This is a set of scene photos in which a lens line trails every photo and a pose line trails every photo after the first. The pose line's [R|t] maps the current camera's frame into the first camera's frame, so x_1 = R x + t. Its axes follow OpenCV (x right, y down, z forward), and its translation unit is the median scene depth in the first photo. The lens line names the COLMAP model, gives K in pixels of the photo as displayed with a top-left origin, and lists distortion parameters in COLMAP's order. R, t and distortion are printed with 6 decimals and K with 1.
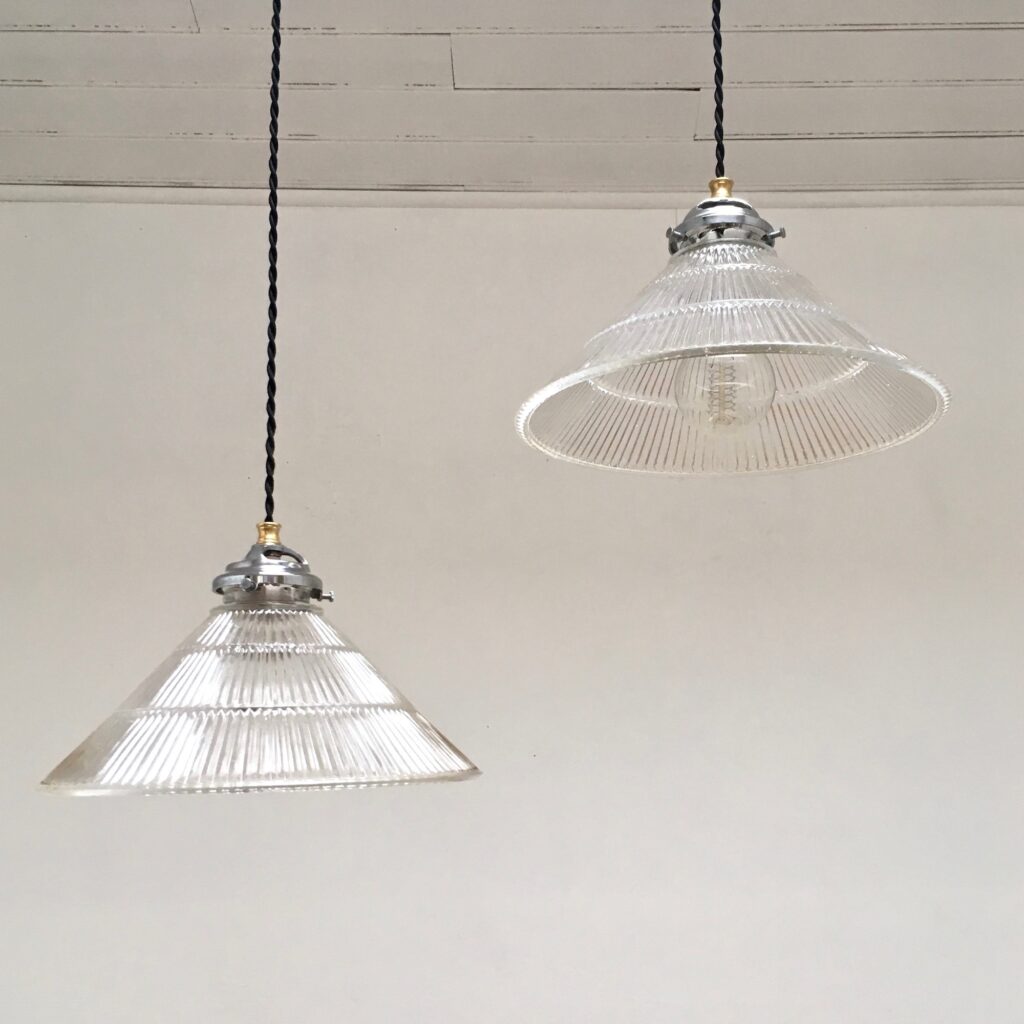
lens RADIAL K [[1301.0, 0, 508.6], [0, 1301.0, 562.4], [0, 0, 1]] dist [0.075512, -0.031973]
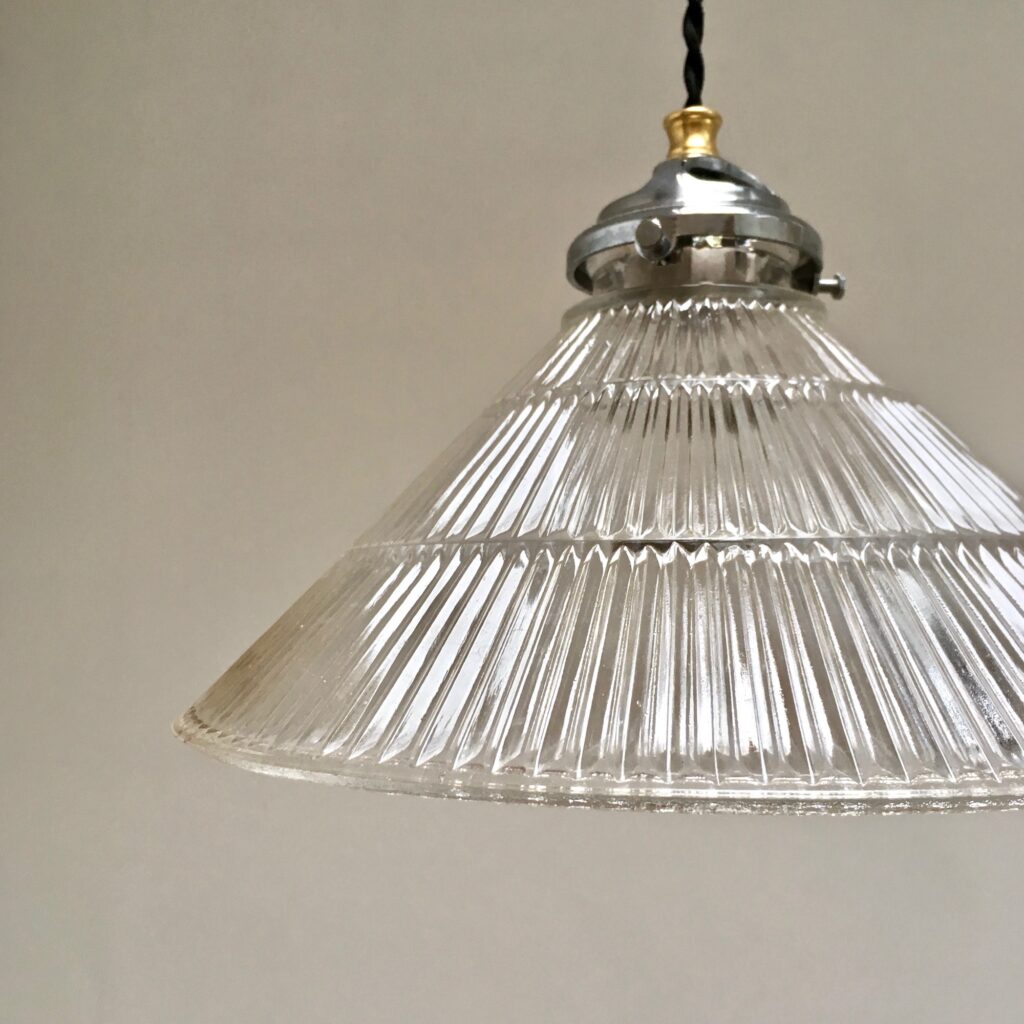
lens RADIAL K [[1301.0, 0, 508.6], [0, 1301.0, 562.4], [0, 0, 1]] dist [0.075512, -0.031973]
pose [[0.965945, 0.015310, -0.258295, -0.137248], [0.016043, 0.992784, 0.118842, 0.067714], [0.258251, -0.118939, 0.958728, 0.591812]]
